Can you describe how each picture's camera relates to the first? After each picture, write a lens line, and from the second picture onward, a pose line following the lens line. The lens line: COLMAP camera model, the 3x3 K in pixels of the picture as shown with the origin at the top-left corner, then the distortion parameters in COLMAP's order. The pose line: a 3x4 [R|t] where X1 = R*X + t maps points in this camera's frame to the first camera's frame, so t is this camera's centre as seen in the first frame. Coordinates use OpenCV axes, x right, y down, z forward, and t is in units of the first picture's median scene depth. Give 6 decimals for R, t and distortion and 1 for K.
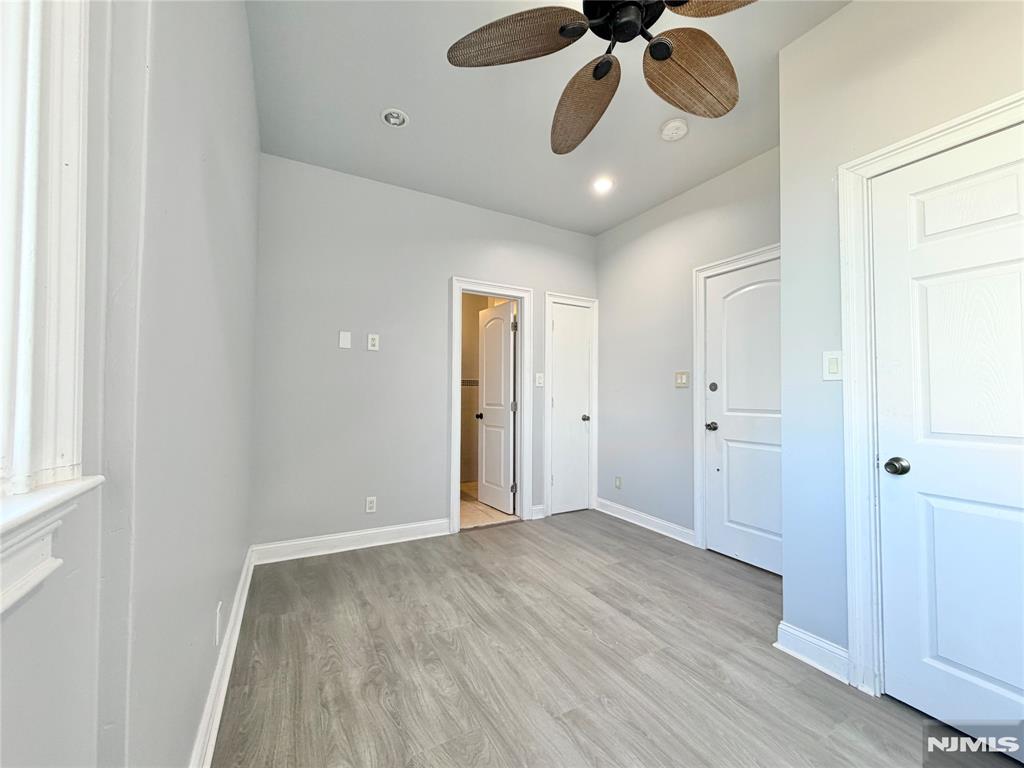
lens RADIAL K [[407.8, 0, 510.8], [0, 407.8, 386.1], [0, 0, 1]] dist [-0.001078, 0.000130]
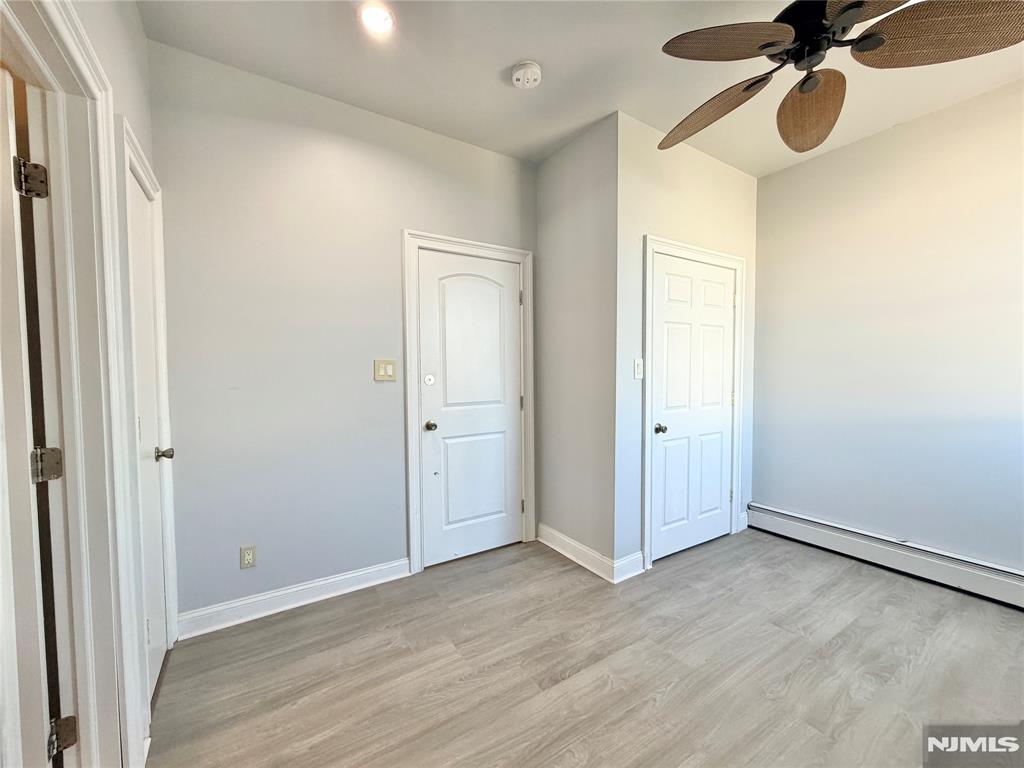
lens RADIAL K [[407.8, 0, 509.5], [0, 407.8, 381.7], [0, 0, 1]] dist [-0.001078, 0.000130]
pose [[-0.057658, -0.040180, 0.997527, -0.429621], [-0.013666, 0.999128, 0.039455, -0.035344], [-0.998243, -0.011357, -0.058157, 1.015673]]
